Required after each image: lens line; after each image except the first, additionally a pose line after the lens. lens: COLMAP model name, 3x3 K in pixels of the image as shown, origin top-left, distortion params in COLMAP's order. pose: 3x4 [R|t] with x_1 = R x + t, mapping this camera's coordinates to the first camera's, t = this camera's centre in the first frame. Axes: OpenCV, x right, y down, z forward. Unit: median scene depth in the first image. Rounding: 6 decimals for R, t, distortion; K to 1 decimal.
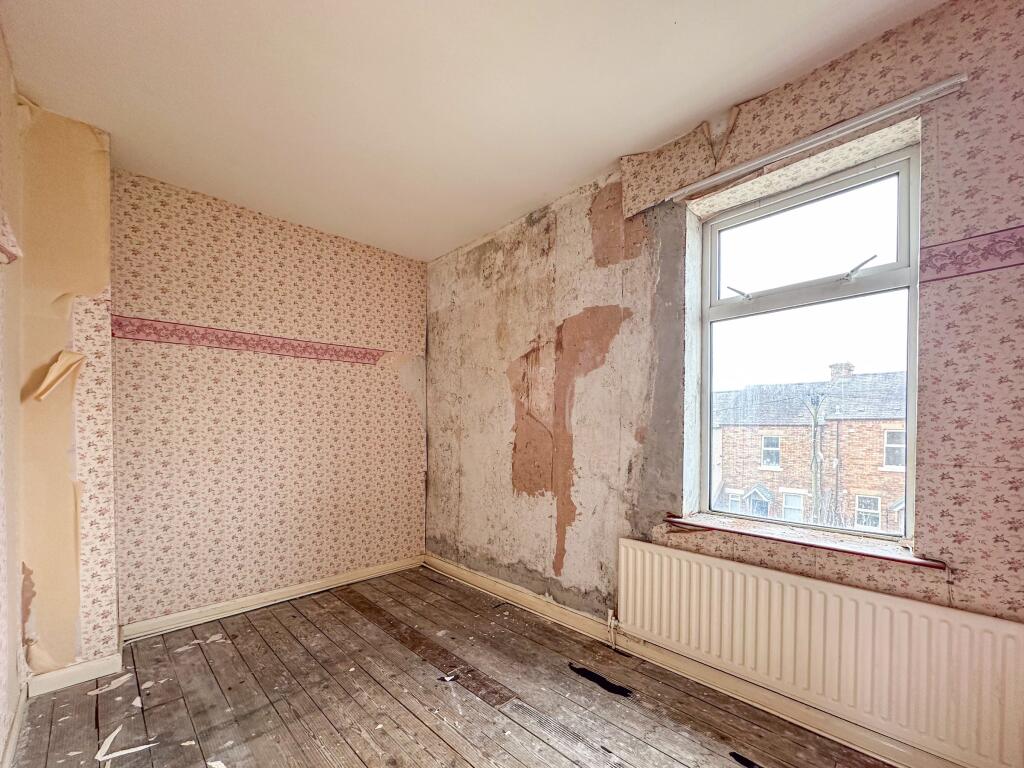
lens RADIAL K [[415.4, 0, 511.6], [0, 415.4, 435.6], [0, 0, 1]] dist [-0.000771, 0.000068]
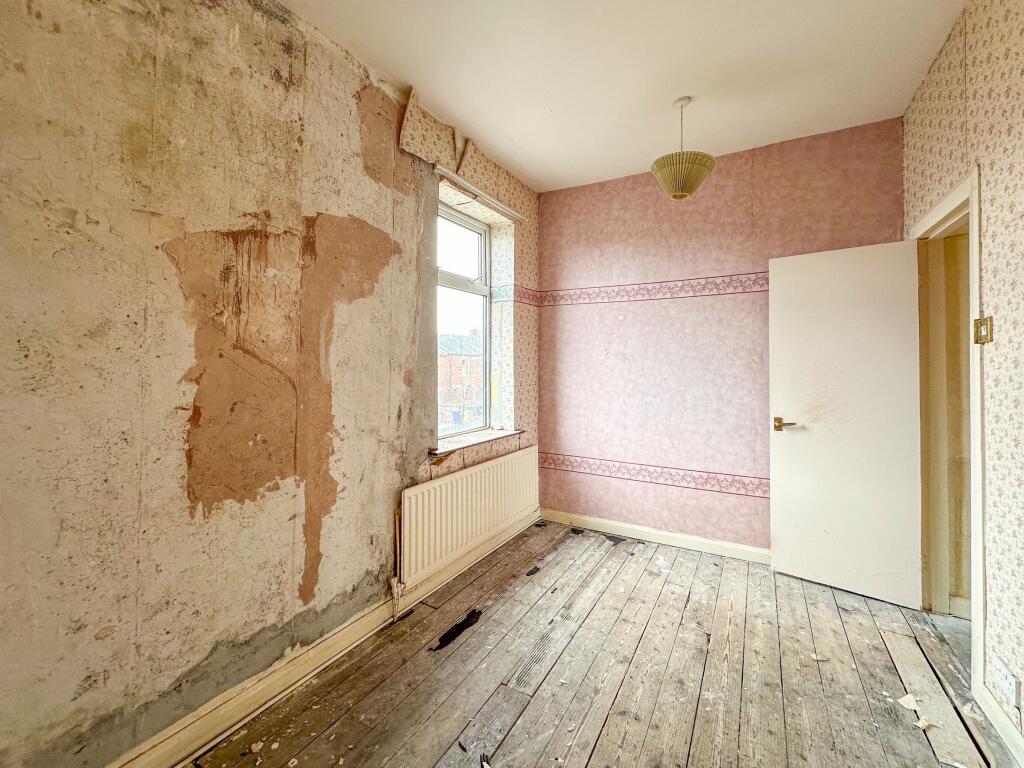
lens RADIAL K [[421.4, 0, 512.4], [0, 421.4, 361.7], [0, 0, 1]] dist [0.001768, 0.000100]
pose [[-0.248708, 0.005657, 0.968562, -0.627398], [0.015752, 0.999874, -0.001795, -0.030508], [-0.968450, 0.014811, -0.248766, 0.886165]]
